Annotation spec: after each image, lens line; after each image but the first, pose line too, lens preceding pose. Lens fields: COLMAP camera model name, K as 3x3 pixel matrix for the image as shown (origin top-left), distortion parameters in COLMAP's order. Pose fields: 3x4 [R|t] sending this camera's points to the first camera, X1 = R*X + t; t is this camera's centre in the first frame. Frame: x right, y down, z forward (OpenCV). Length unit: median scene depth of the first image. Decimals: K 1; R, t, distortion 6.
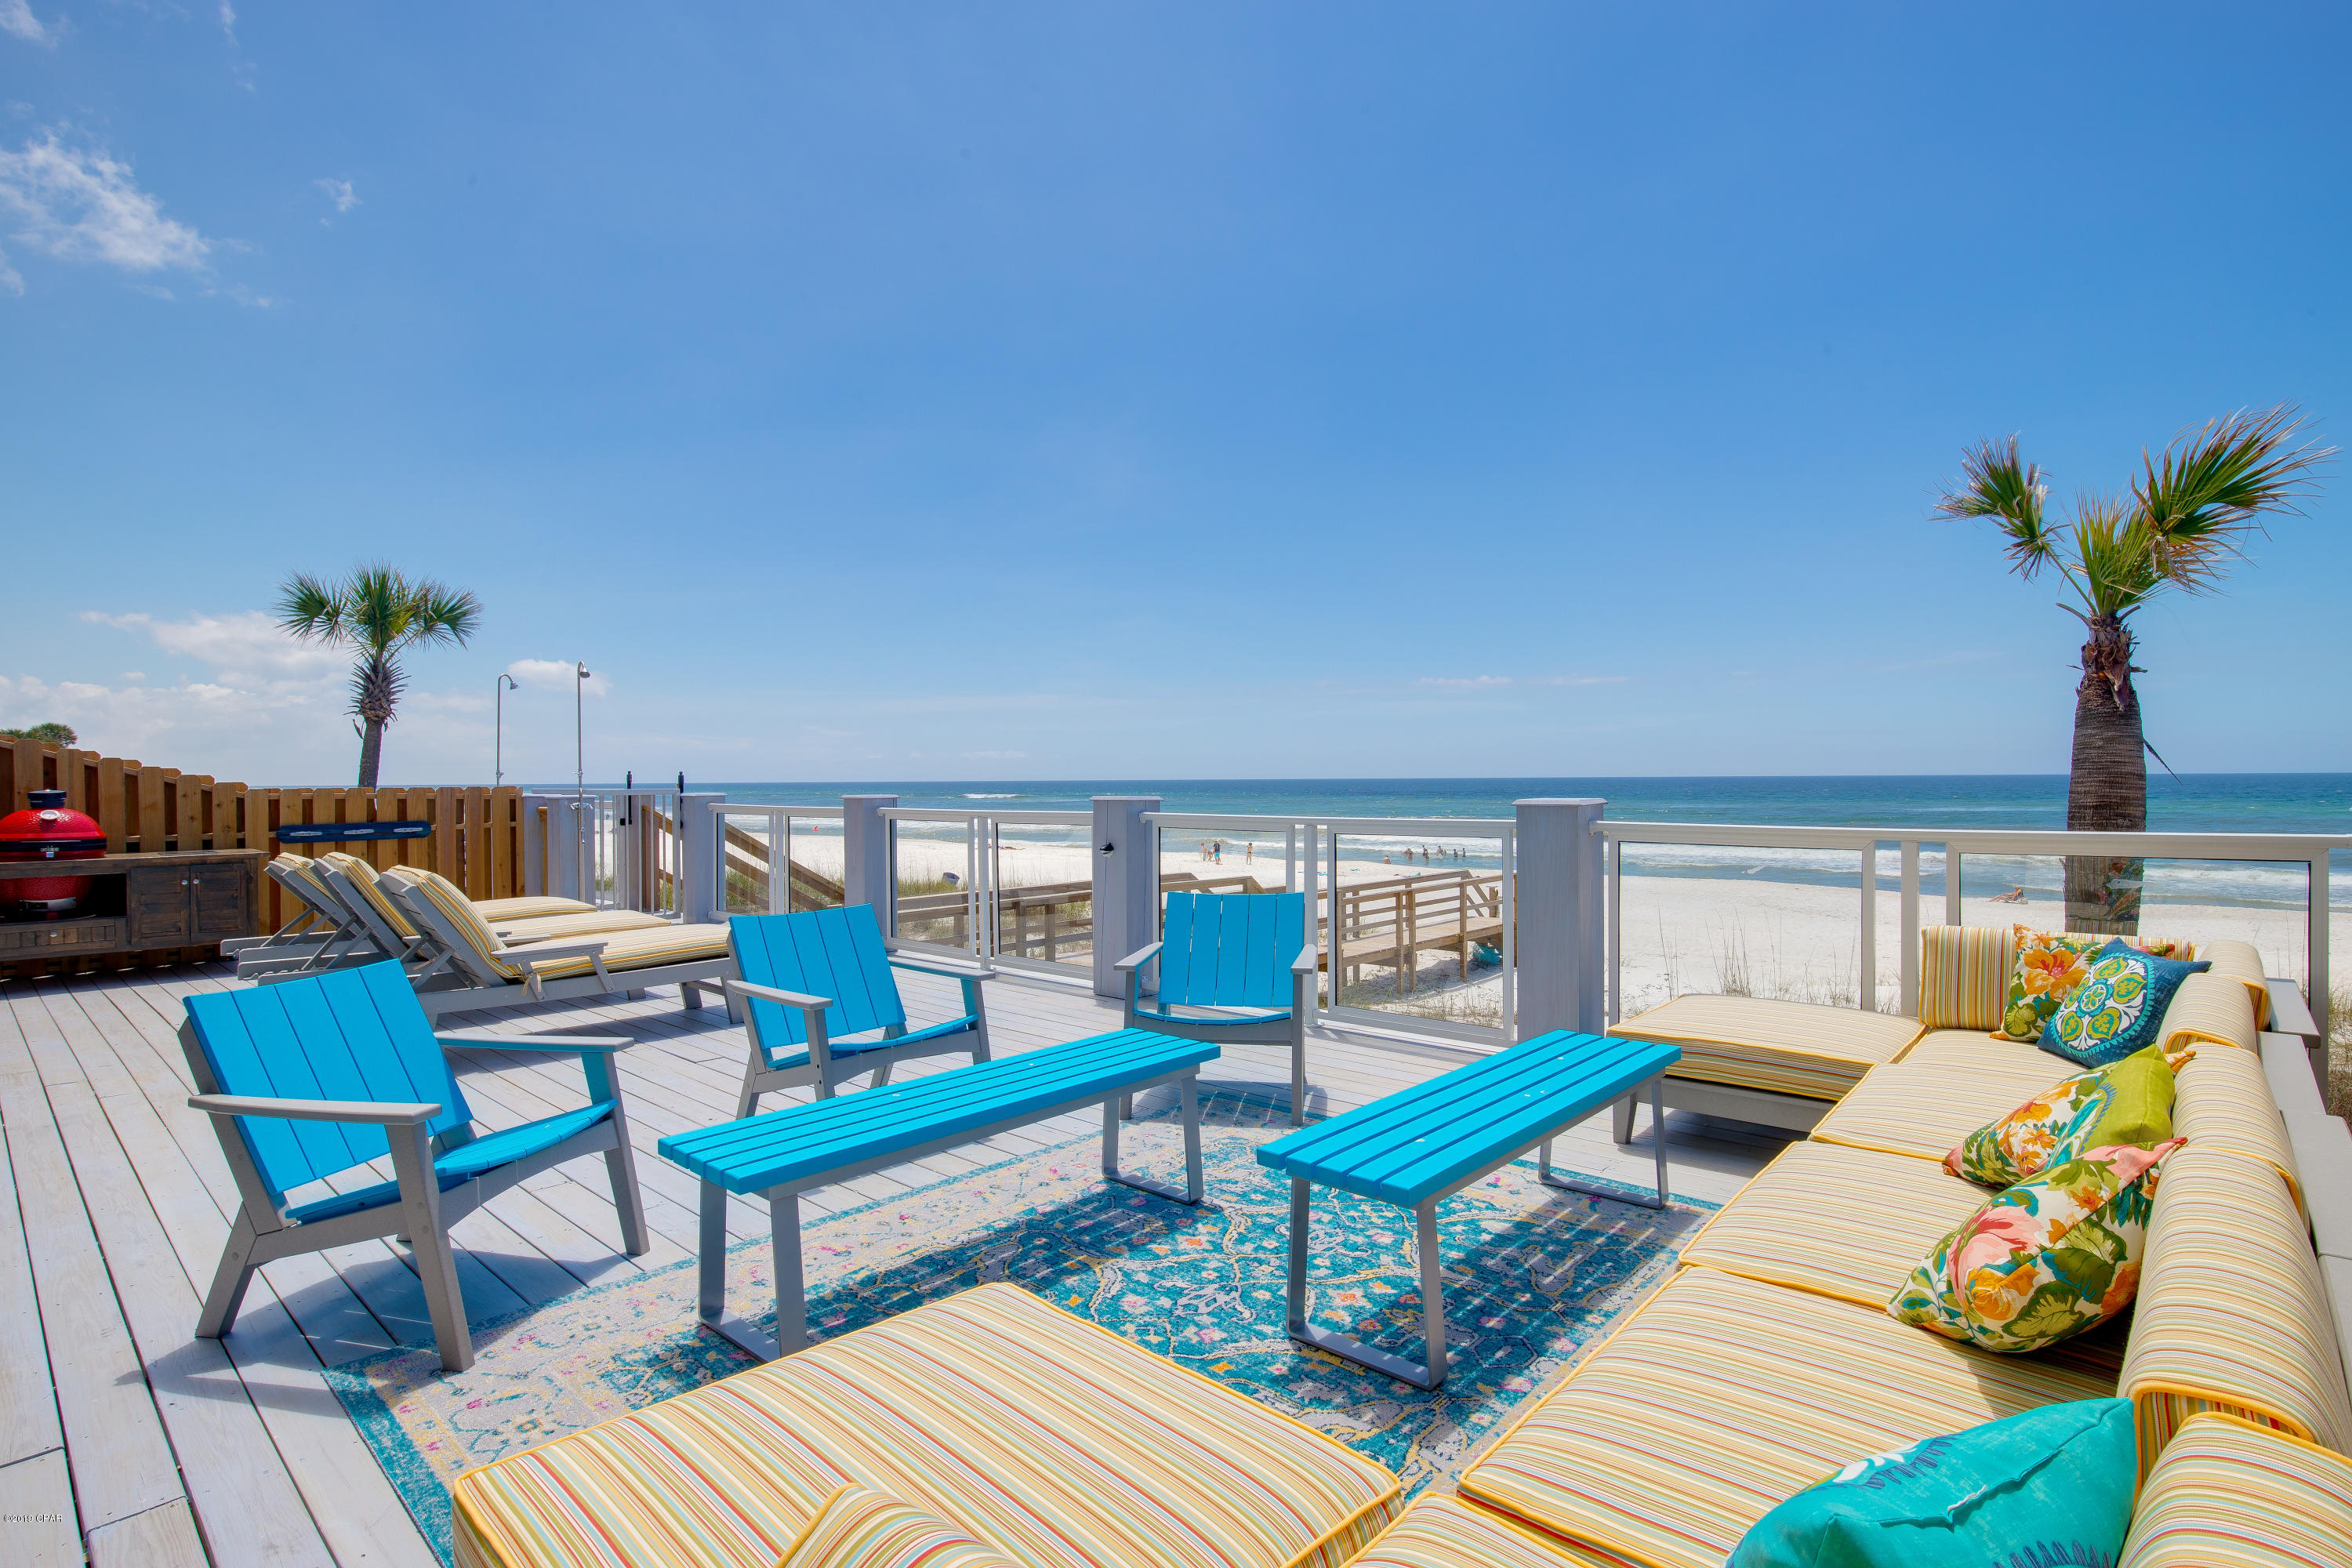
lens RADIAL K [[1091.6, 0, 1192.2], [0, 1091.6, 799.1], [0, 0, 1]] dist [-0.013055, -0.000233]
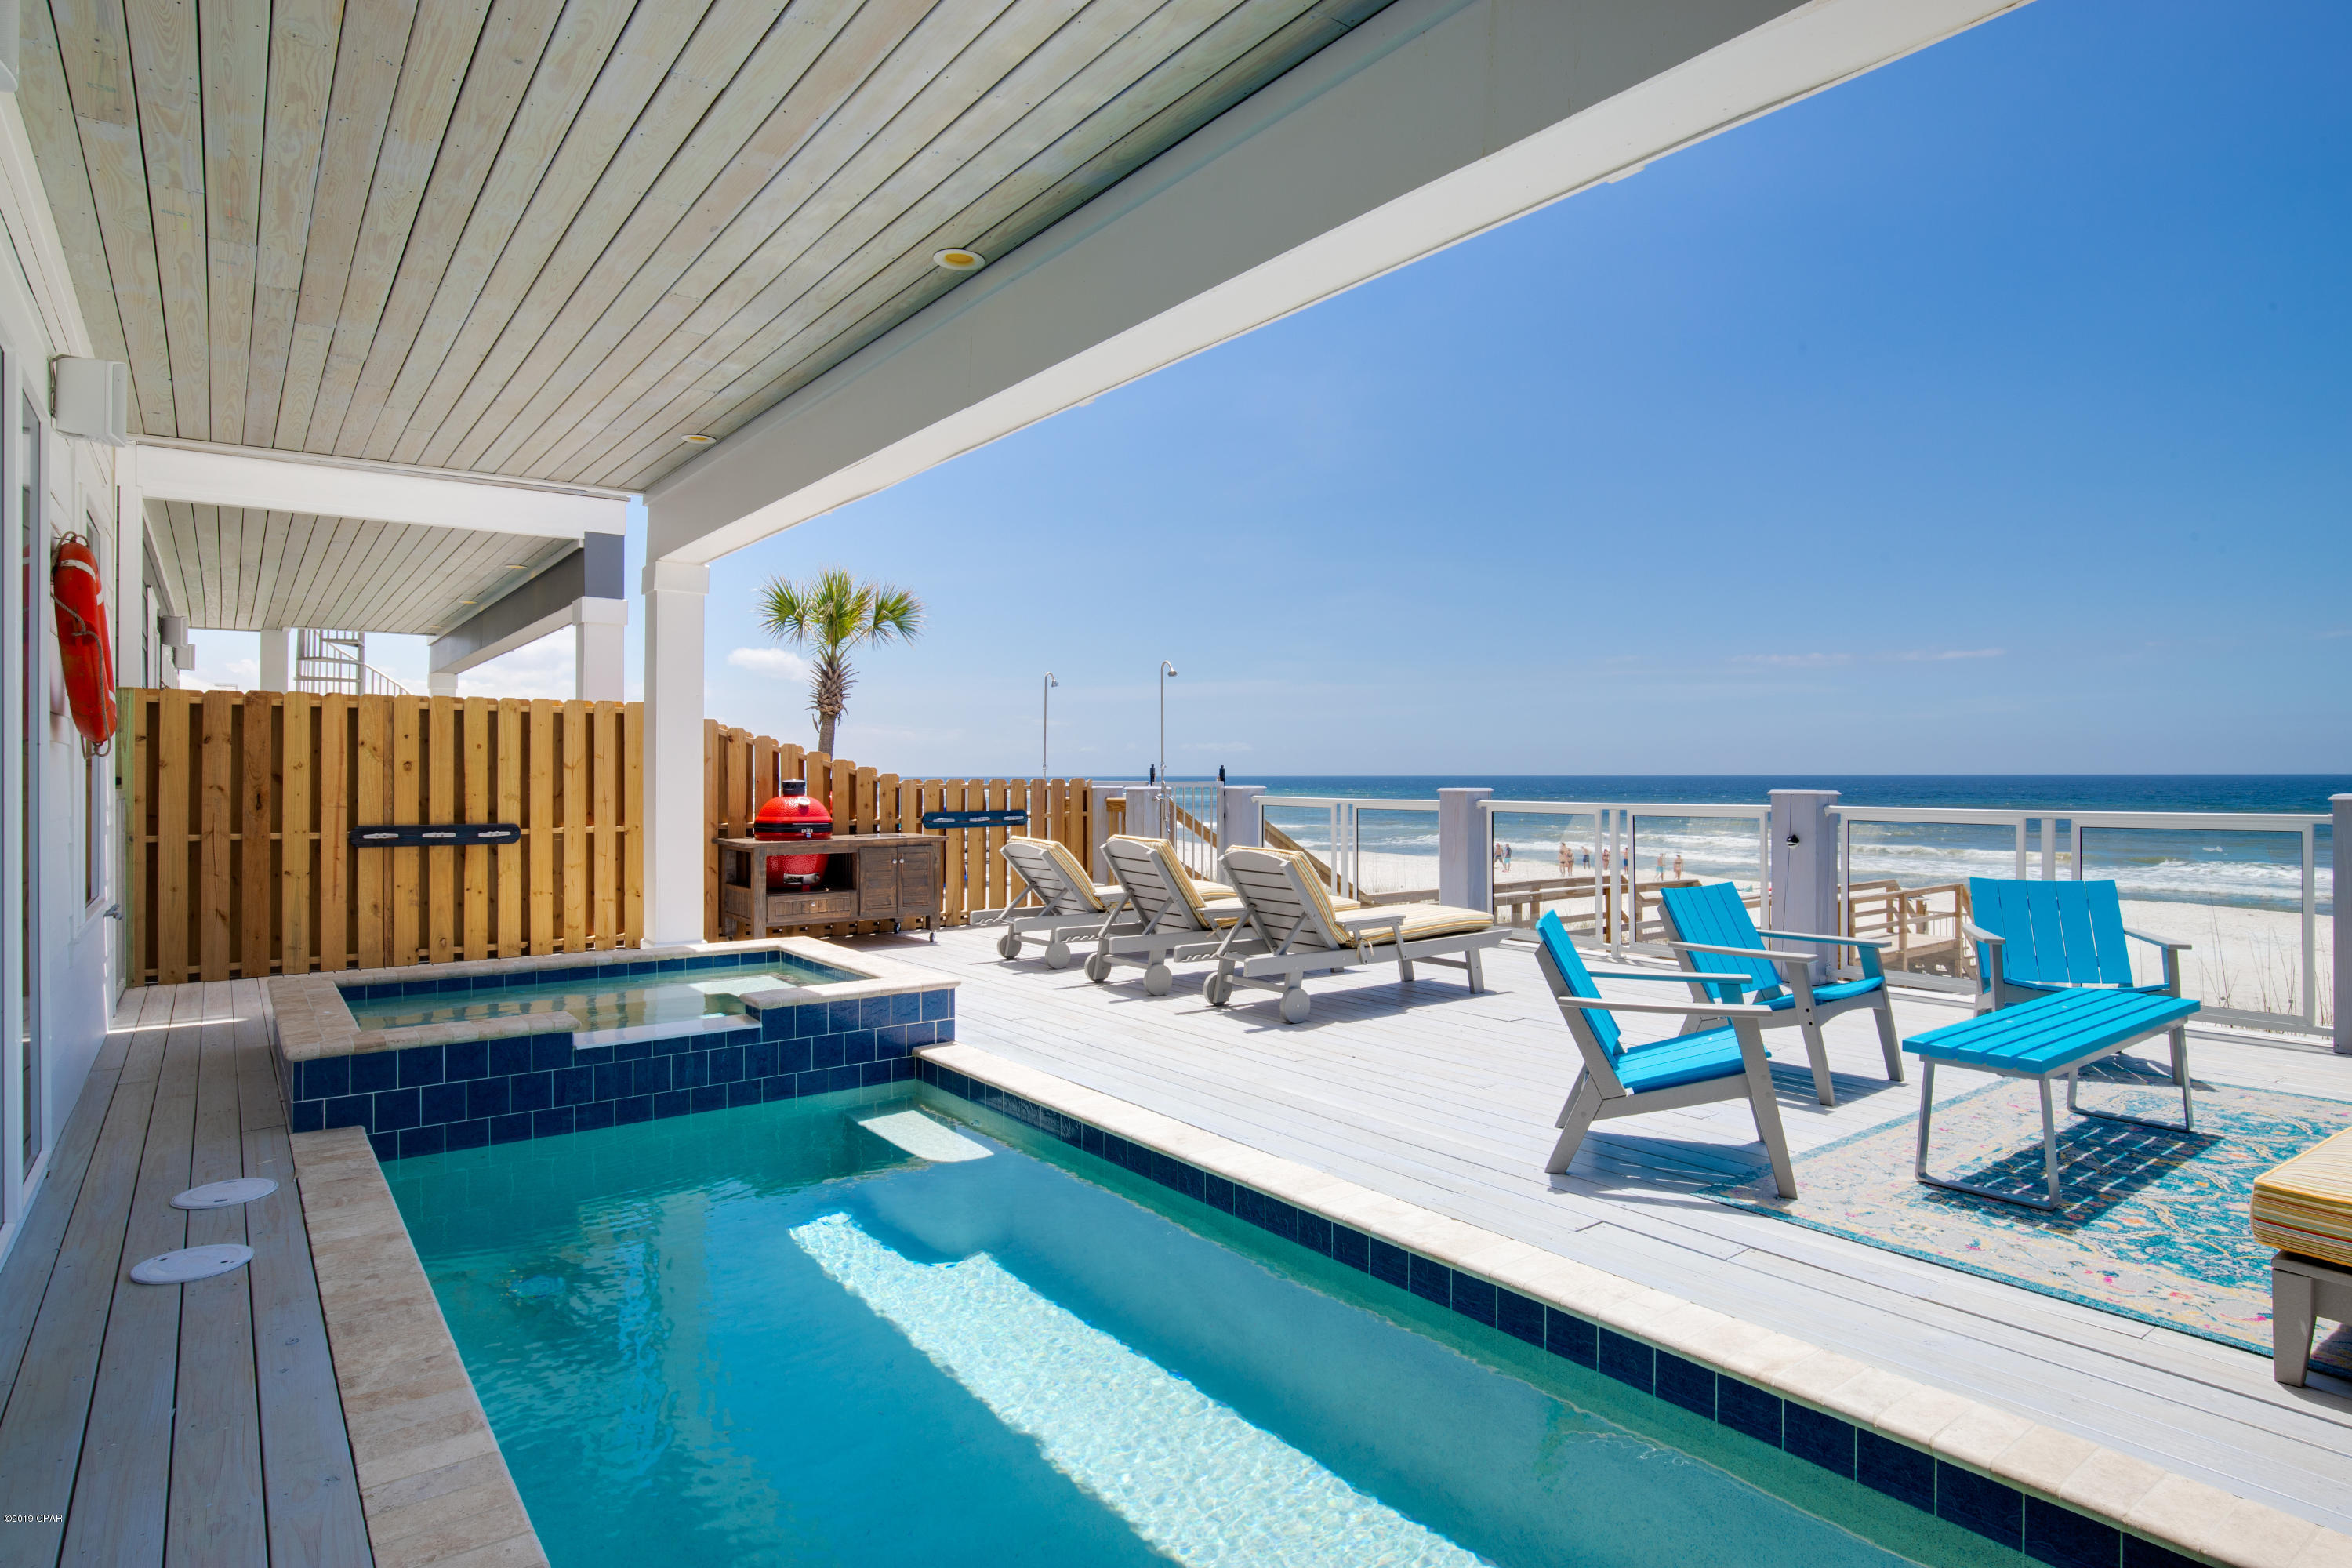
lens RADIAL K [[1249.1, 0, 1162.9], [0, 1249.1, 757.5], [0, 0, 1]] dist [-0.016386, 0.000826]
pose [[0.985141, 0.000519, -0.171749, -0.319296], [-0.005550, 0.999570, -0.028810, 0.002806], [0.171660, 0.029335, 0.984719, -0.194913]]
